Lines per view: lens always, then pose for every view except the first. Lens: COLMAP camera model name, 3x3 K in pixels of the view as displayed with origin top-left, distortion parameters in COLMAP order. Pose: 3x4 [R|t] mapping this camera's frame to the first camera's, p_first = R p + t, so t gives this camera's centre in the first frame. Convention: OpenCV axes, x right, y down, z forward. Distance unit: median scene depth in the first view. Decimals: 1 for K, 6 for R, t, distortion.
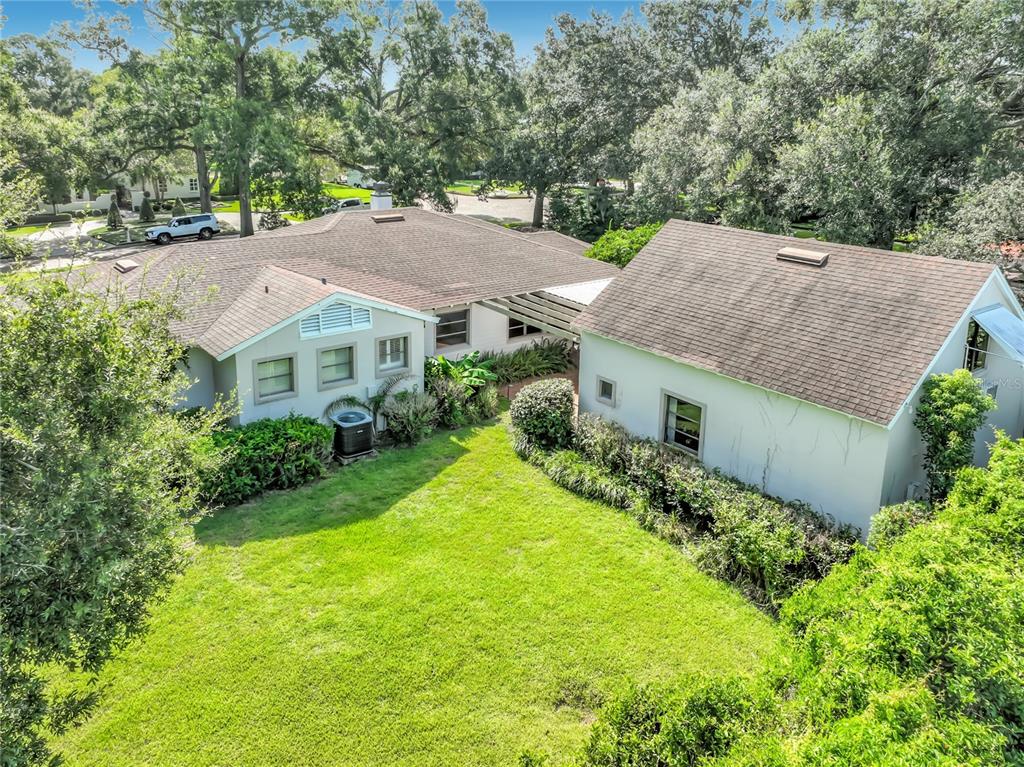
lens RADIAL K [[746.3, 0, 512.0], [0, 746.3, 383.5], [0, 0, 1]] dist [-0.007945, 0.004074]
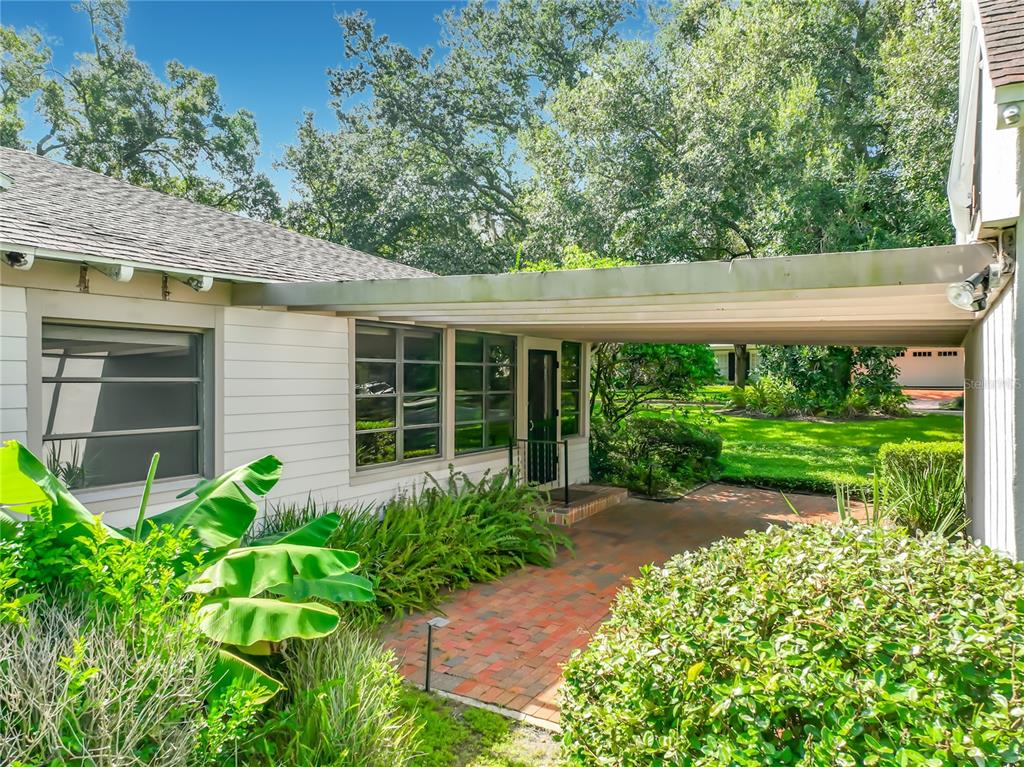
lens RADIAL K [[731.9, 0, 512.0], [0, 731.9, 383.5], [0, 0, 1]] dist [-0.000657, 0.007765]
pose [[0.930502, -0.008066, 0.366199, -0.063870], [0.126540, 0.945282, -0.300714, 0.003375], [-0.343735, 0.326154, 0.880607, 0.900737]]
